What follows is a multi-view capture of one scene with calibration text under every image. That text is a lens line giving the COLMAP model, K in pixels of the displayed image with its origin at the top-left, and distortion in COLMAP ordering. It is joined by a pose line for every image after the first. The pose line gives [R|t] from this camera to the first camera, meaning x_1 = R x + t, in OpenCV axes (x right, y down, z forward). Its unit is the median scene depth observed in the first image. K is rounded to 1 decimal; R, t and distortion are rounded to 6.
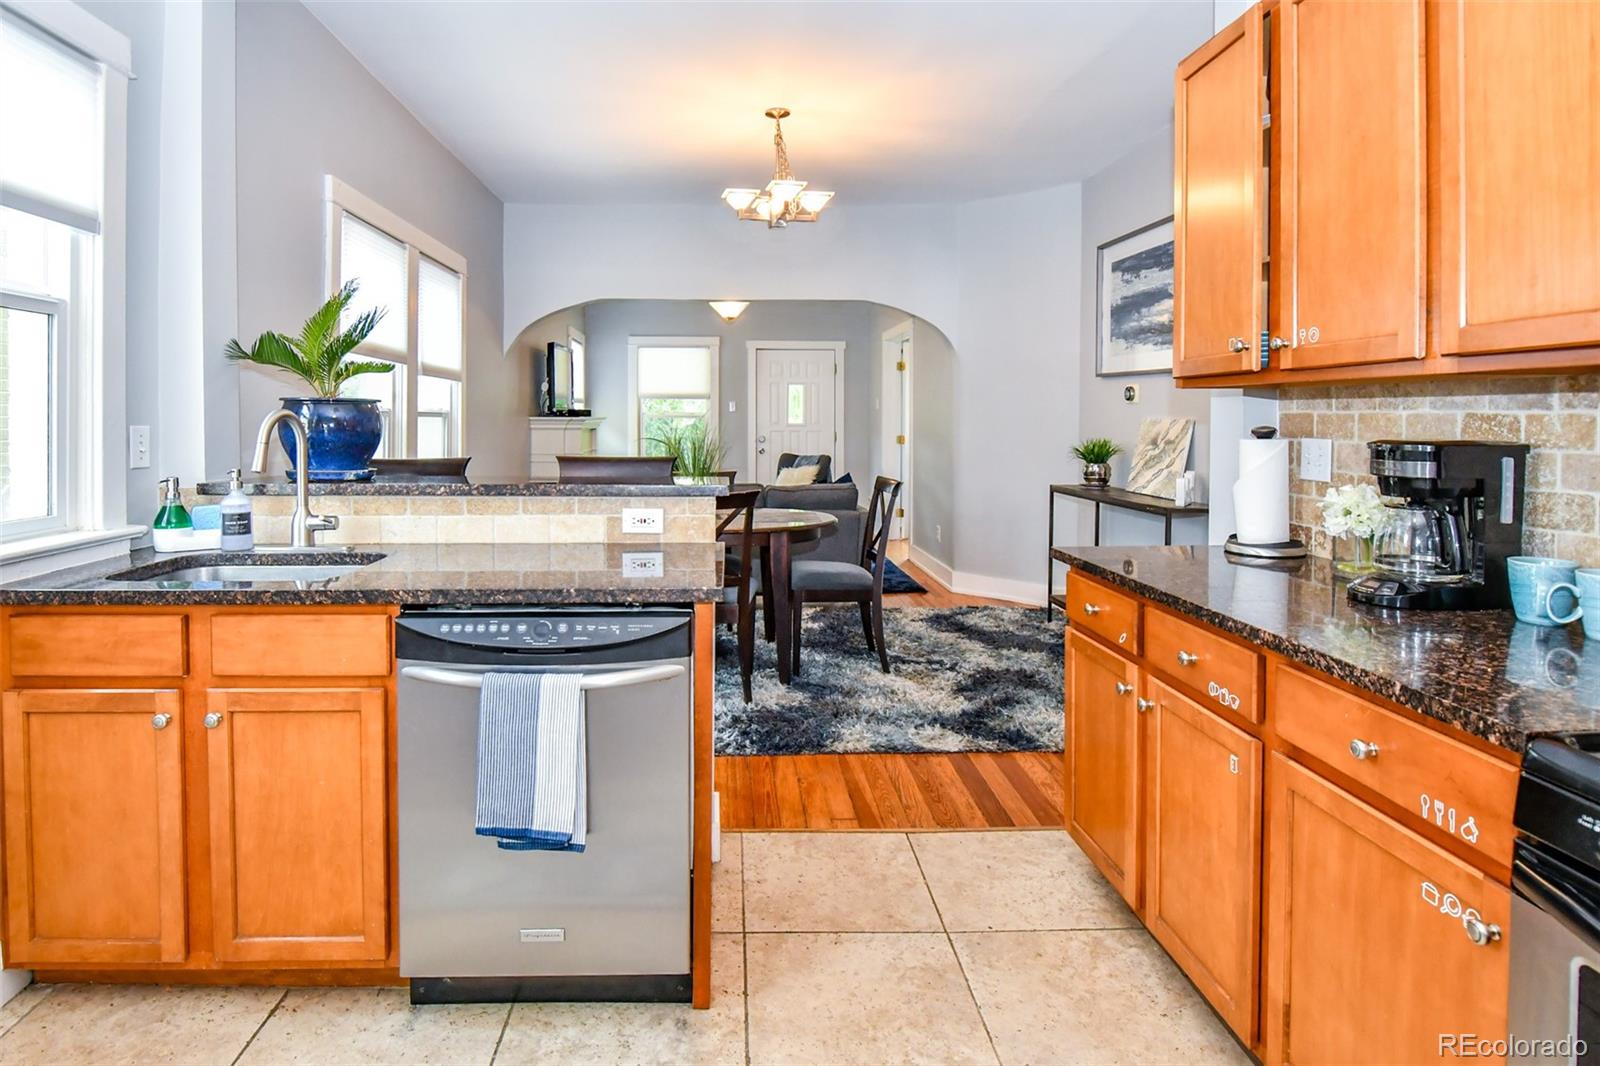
lens RADIAL K [[903.7, 0, 722.3], [0, 903.7, 445.6], [0, 0, 1]] dist [0.016481, -0.019837]
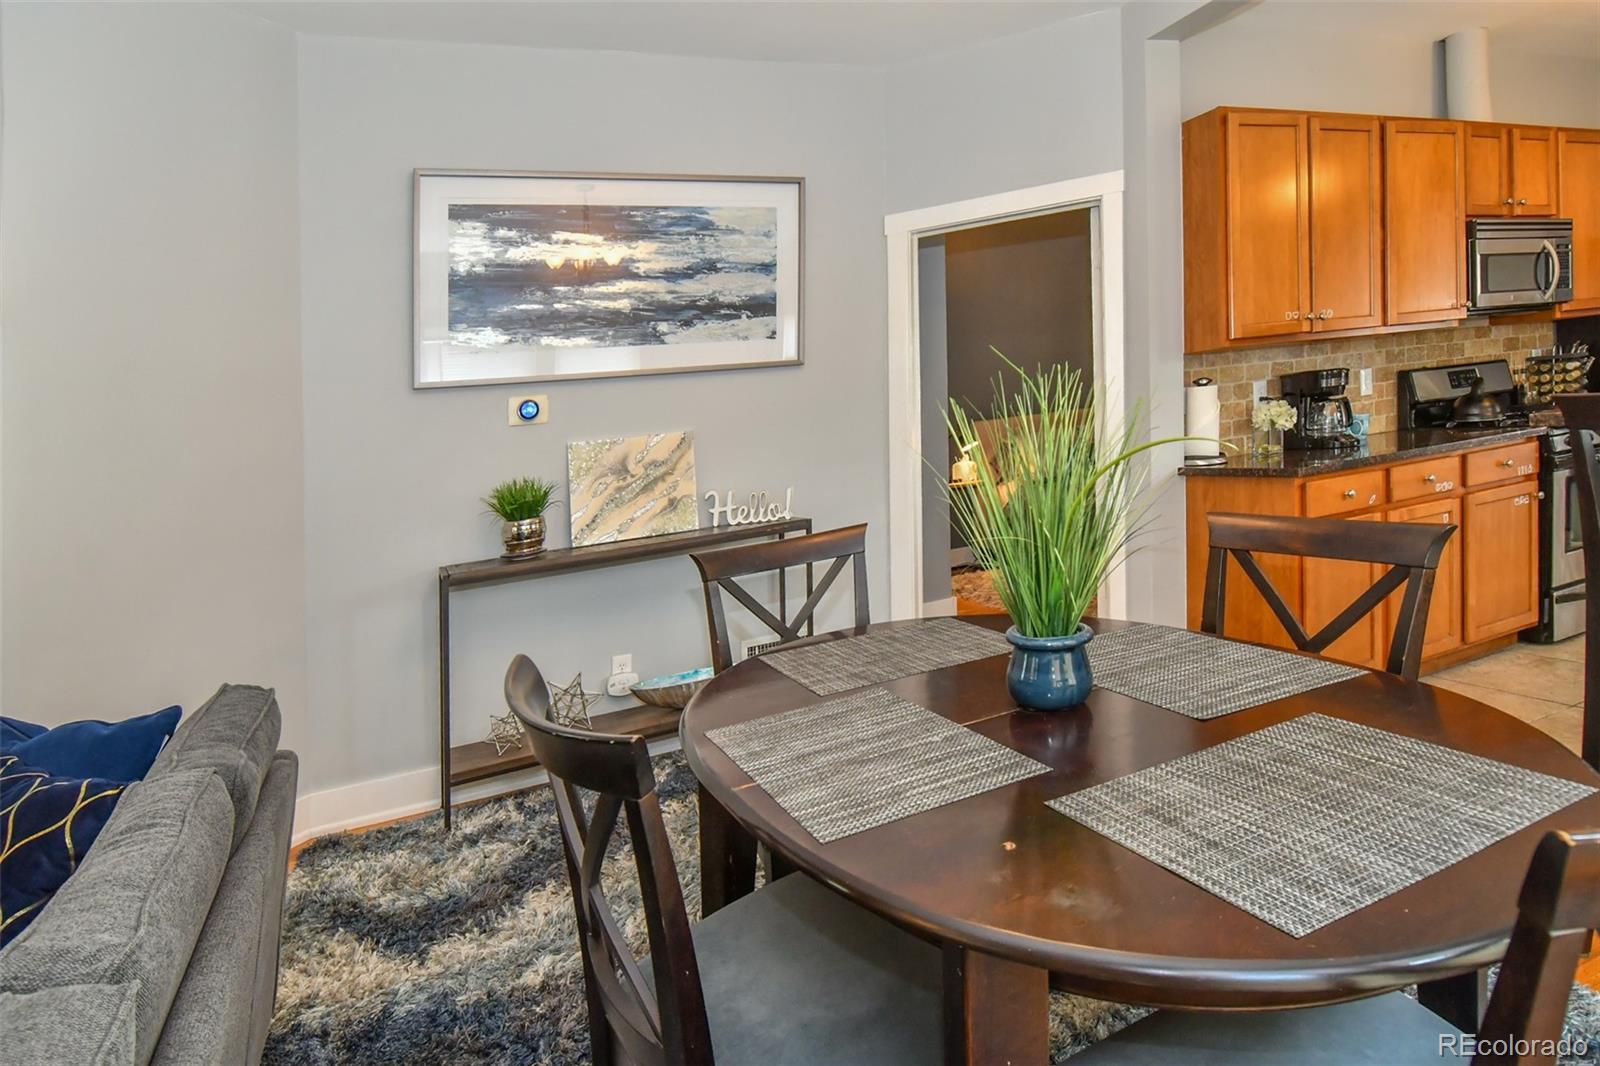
lens RADIAL K [[903.7, 0, 810.6], [0, 903.7, 471.7], [0, 0, 1]] dist [0.016481, -0.019837]
pose [[-0.371324, 0.002005, 0.928501, -0.256438], [0.140367, 0.988626, 0.054000, -0.019102], [-0.917832, 0.150382, -0.367382, 1.071706]]
